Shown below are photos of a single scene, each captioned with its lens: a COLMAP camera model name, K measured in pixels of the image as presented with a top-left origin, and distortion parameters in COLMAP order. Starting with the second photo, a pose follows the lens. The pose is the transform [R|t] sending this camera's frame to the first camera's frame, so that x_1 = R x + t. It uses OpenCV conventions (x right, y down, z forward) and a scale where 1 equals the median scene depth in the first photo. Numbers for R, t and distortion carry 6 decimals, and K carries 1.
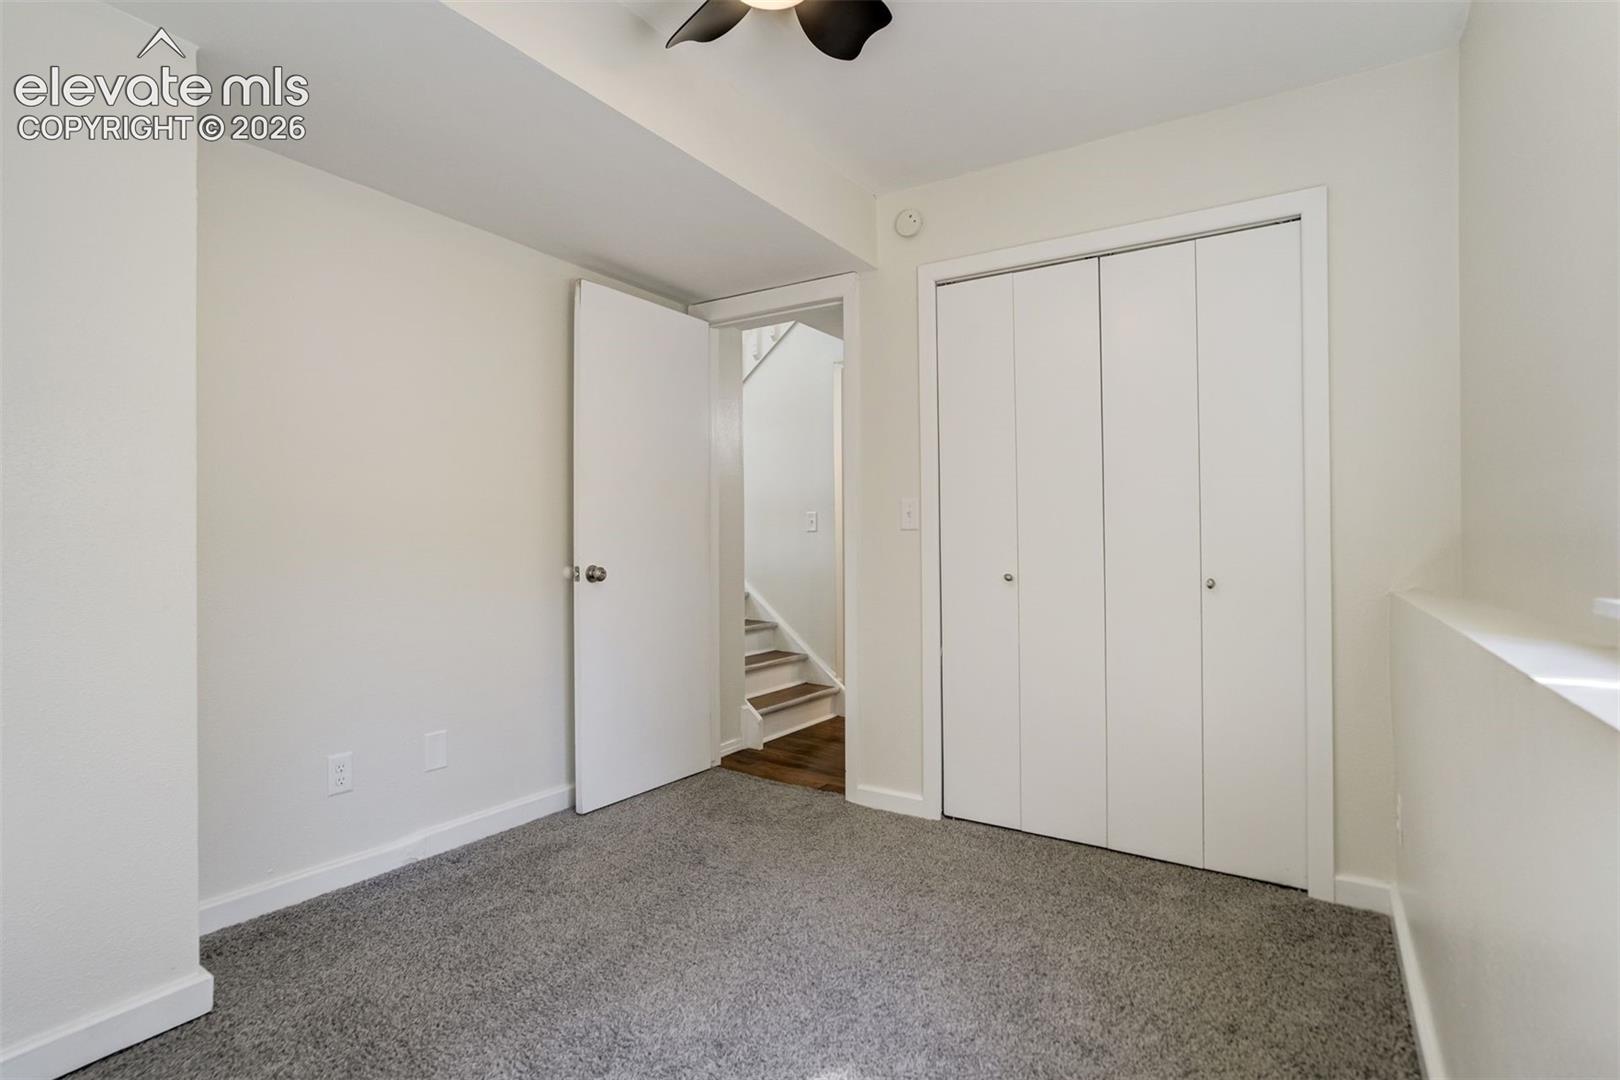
lens RADIAL K [[792.8, 0, 797.1], [0, 792.8, 546.6], [0, 0, 1]] dist [-0.000060, 0.000948]
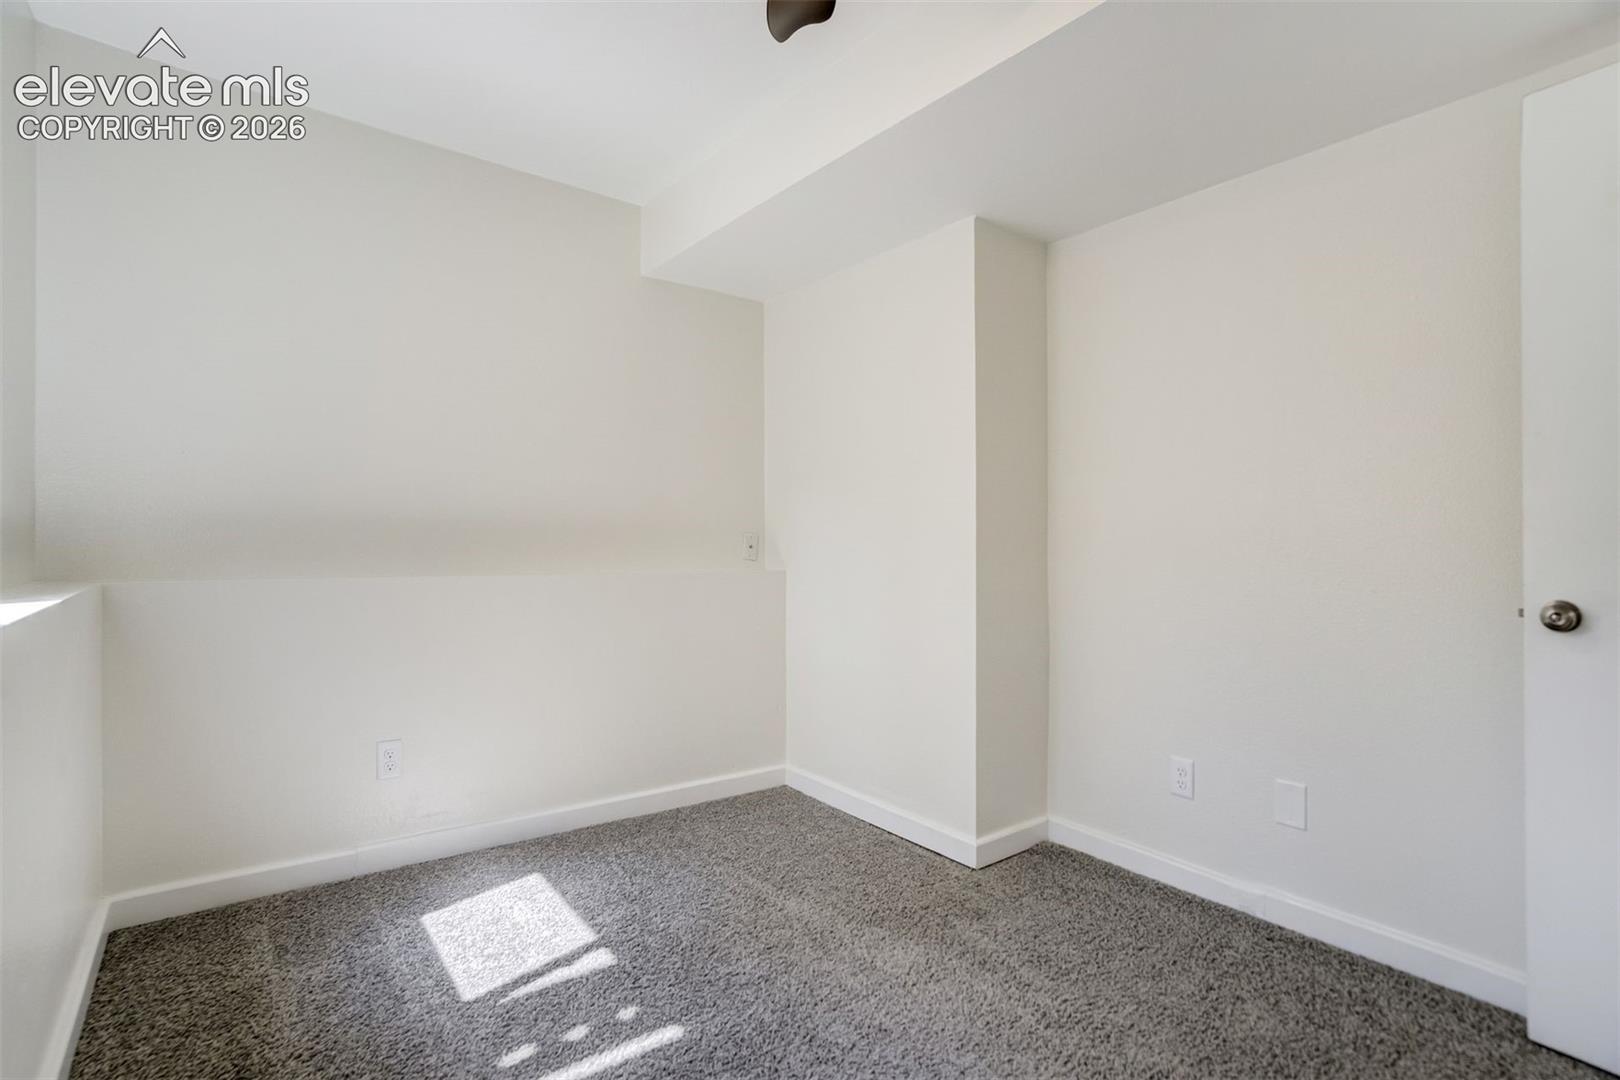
lens RADIAL K [[792.8, 0, 797.1], [0, 792.8, 546.6], [0, 0, 1]] dist [-0.000060, 0.000948]
pose [[-0.361099, 0.008250, -0.932491, 0.504143], [-0.005786, 0.999922, 0.011087, -0.019746], [0.932510, 0.009398, -0.361023, 0.810898]]
